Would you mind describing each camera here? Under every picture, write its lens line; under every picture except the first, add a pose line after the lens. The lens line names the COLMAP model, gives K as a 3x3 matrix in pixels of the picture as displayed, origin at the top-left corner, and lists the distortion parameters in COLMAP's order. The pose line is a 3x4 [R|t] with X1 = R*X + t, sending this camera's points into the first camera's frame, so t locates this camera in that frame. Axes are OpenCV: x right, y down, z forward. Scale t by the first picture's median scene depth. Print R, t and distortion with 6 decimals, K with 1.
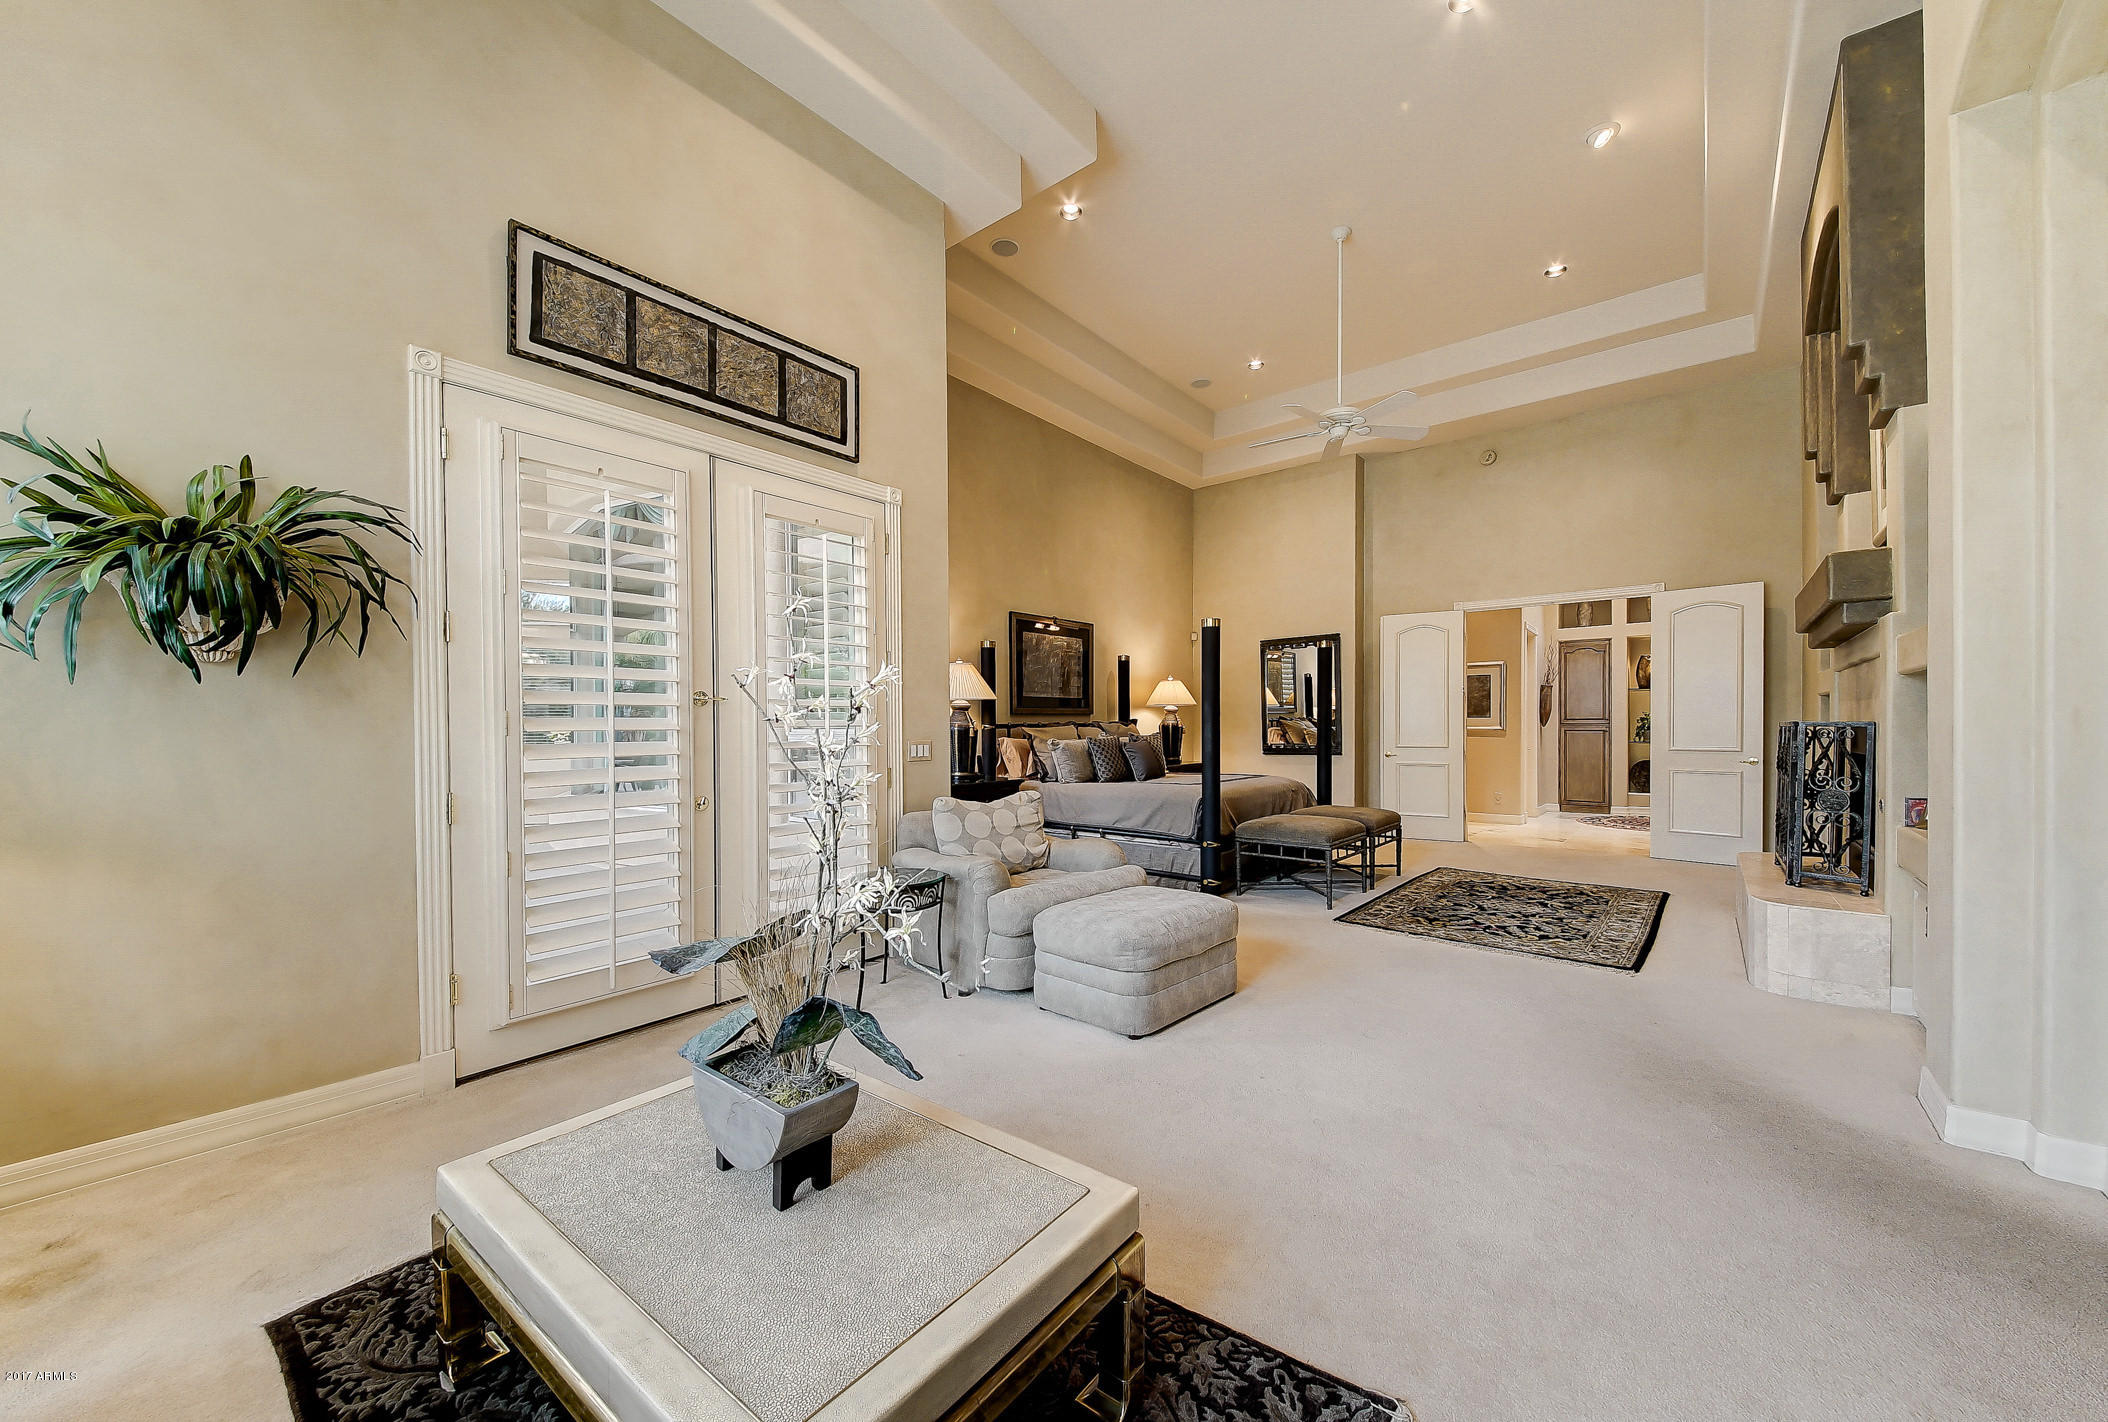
lens RADIAL K [[814.1, 0, 1063.9], [0, 814.1, 718.7], [0, 0, 1]] dist [-0.000002, -0.000166]
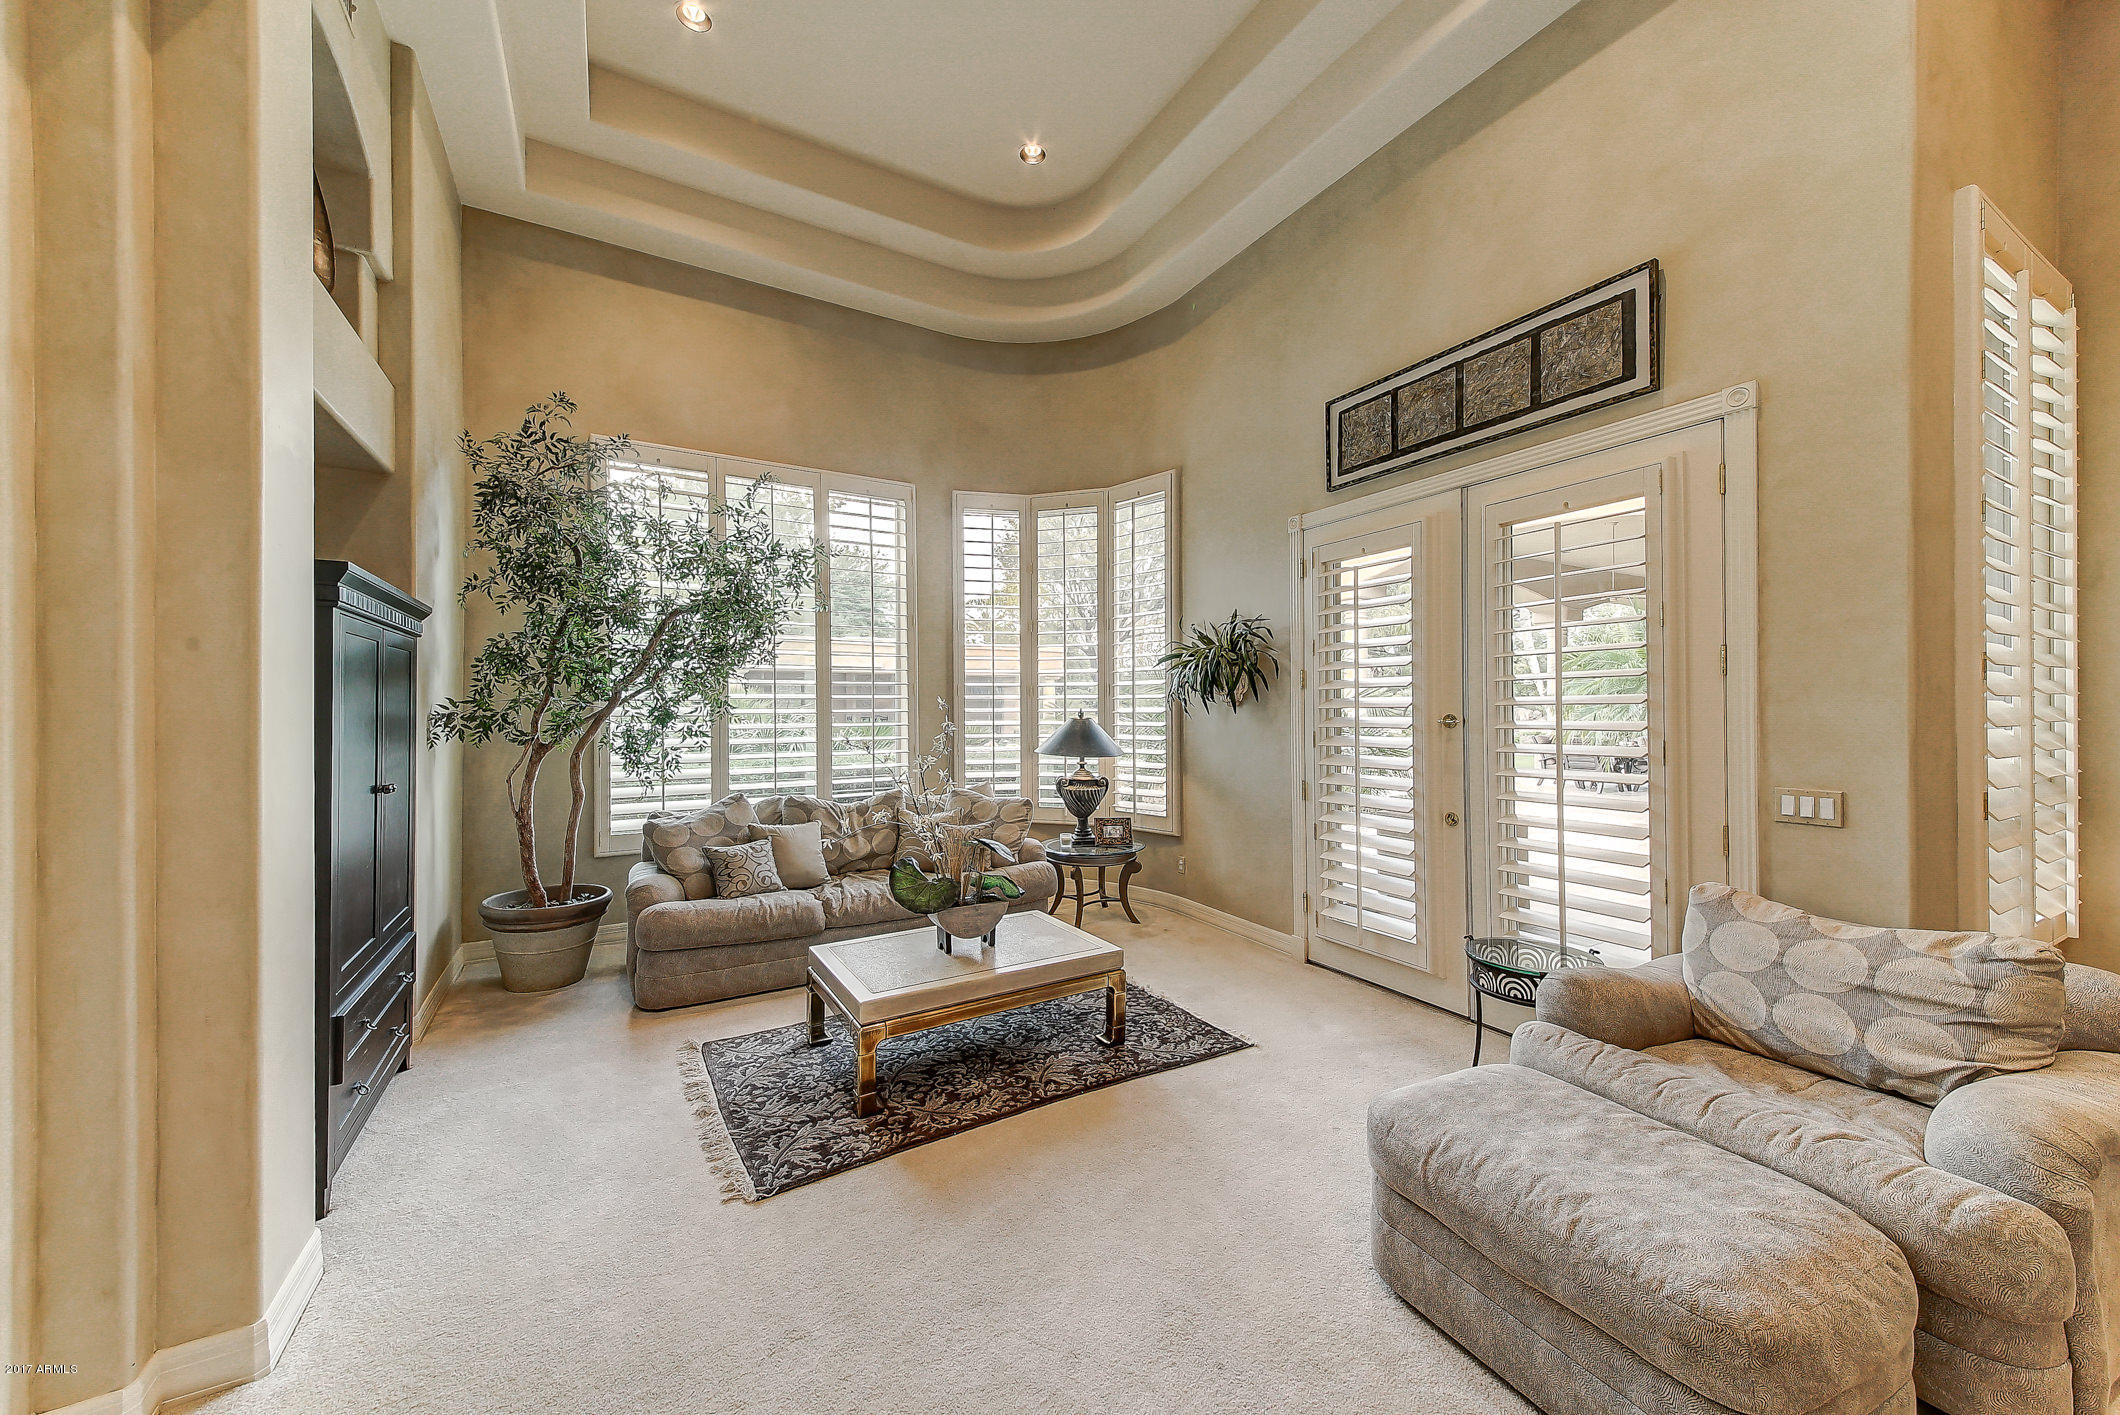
lens RADIAL K [[741.3, 0, 1069.1], [0, 741.3, 715.8], [0, 0, 1]] dist [0.009470, -0.000060]
pose [[-0.362699, 0.000570, -0.931906, 0.645447], [0.002220, 0.999998, -0.000253, -0.033221], [0.931904, -0.002160, -0.362700, 0.888570]]
